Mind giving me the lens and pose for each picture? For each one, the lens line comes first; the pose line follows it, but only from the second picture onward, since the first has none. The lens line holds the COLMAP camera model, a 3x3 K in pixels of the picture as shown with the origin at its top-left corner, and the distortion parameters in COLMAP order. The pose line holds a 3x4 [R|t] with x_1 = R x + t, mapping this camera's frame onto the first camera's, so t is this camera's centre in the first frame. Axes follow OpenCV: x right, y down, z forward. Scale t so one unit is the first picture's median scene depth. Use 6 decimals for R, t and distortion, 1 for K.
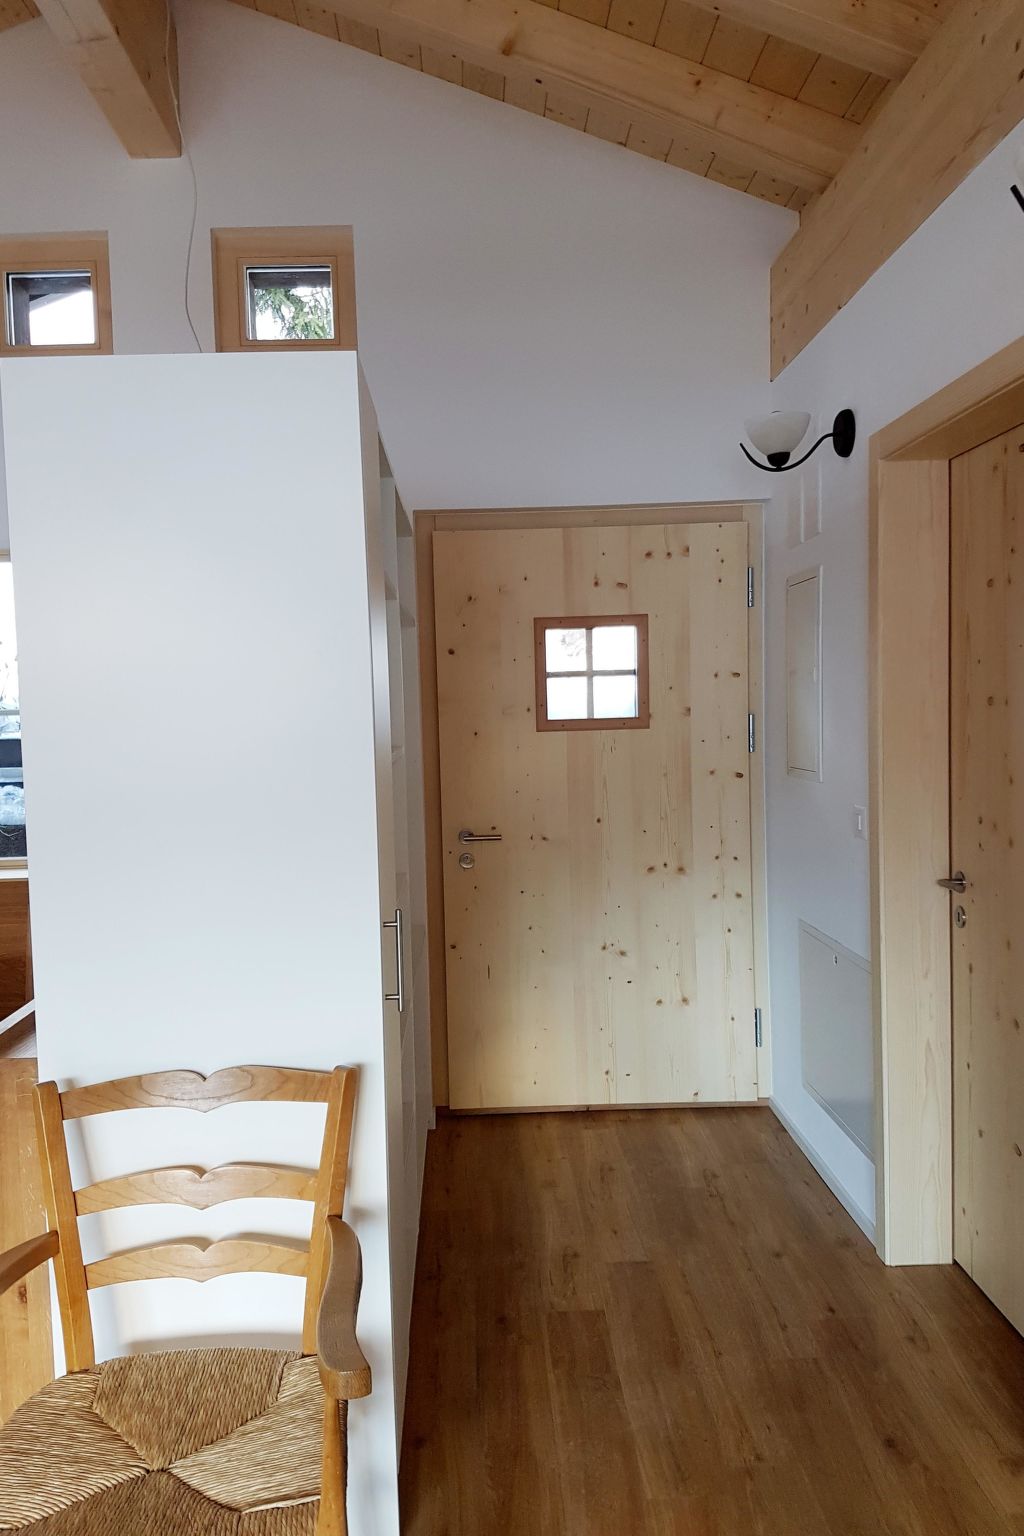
lens RADIAL K [[1240.4, 0, 512.0], [0, 1240.4, 768.0], [0, 0, 1]] dist [0.151338, -0.155477]
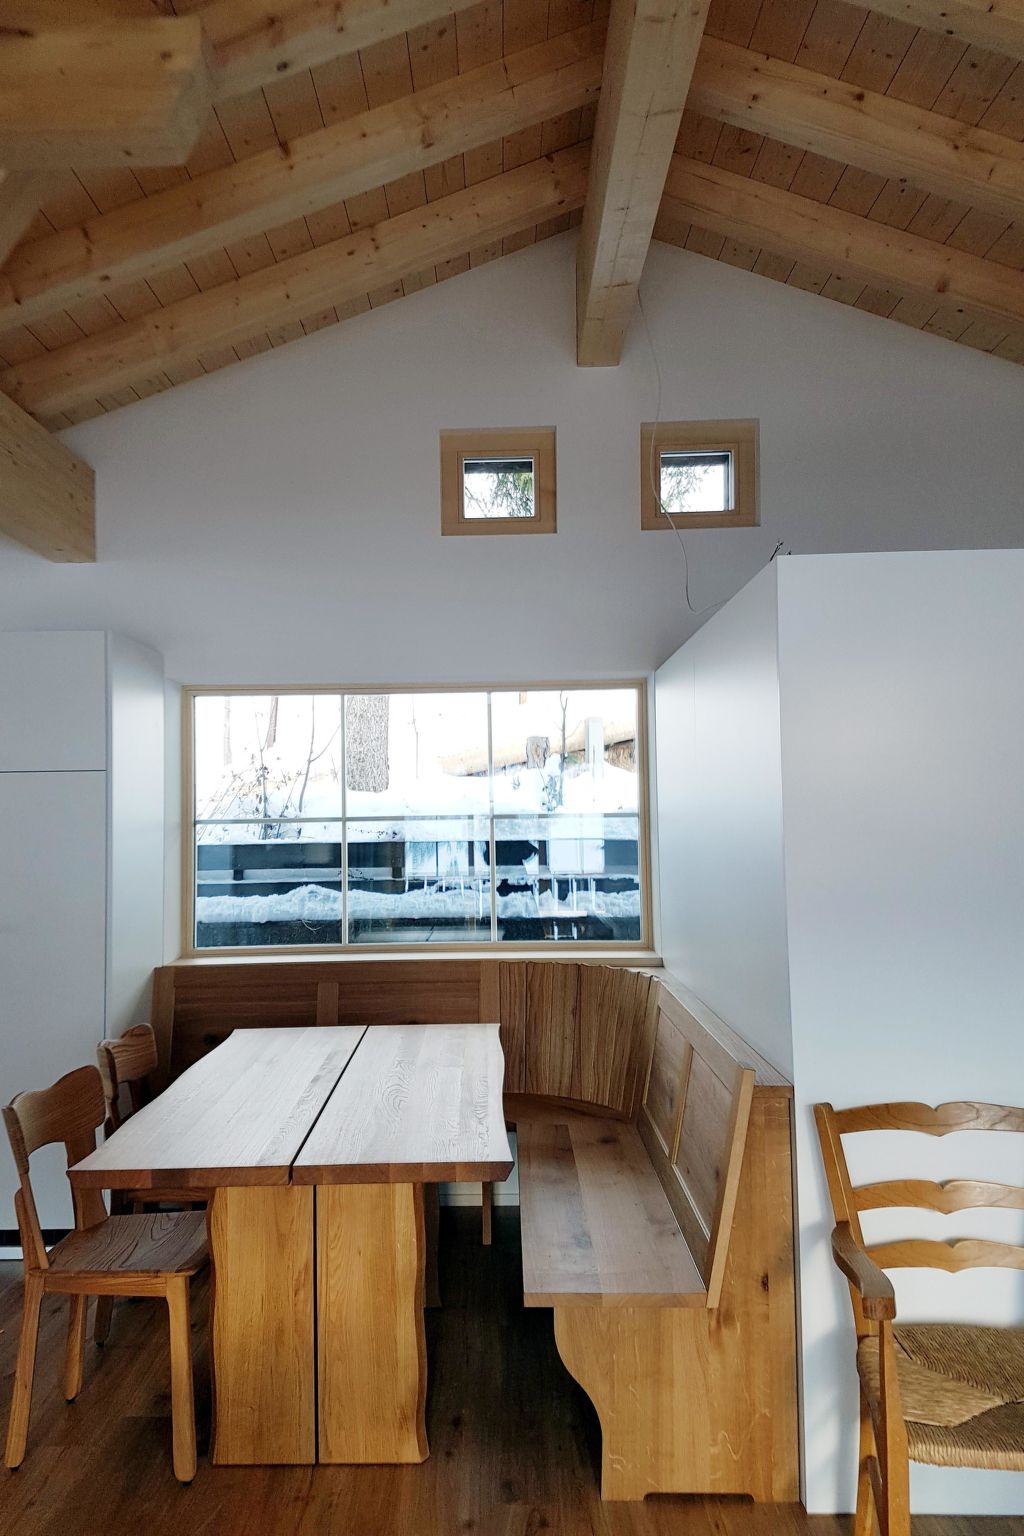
lens RADIAL K [[1240.4, 0, 512.0], [0, 1240.4, 768.0], [0, 0, 1]] dist [0.151338, -0.155477]
pose [[0.999259, 0.020462, -0.032593, -0.313665], [-0.023397, 0.995449, -0.092383, 0.015244], [0.030554, 0.093077, 0.995190, -0.157223]]
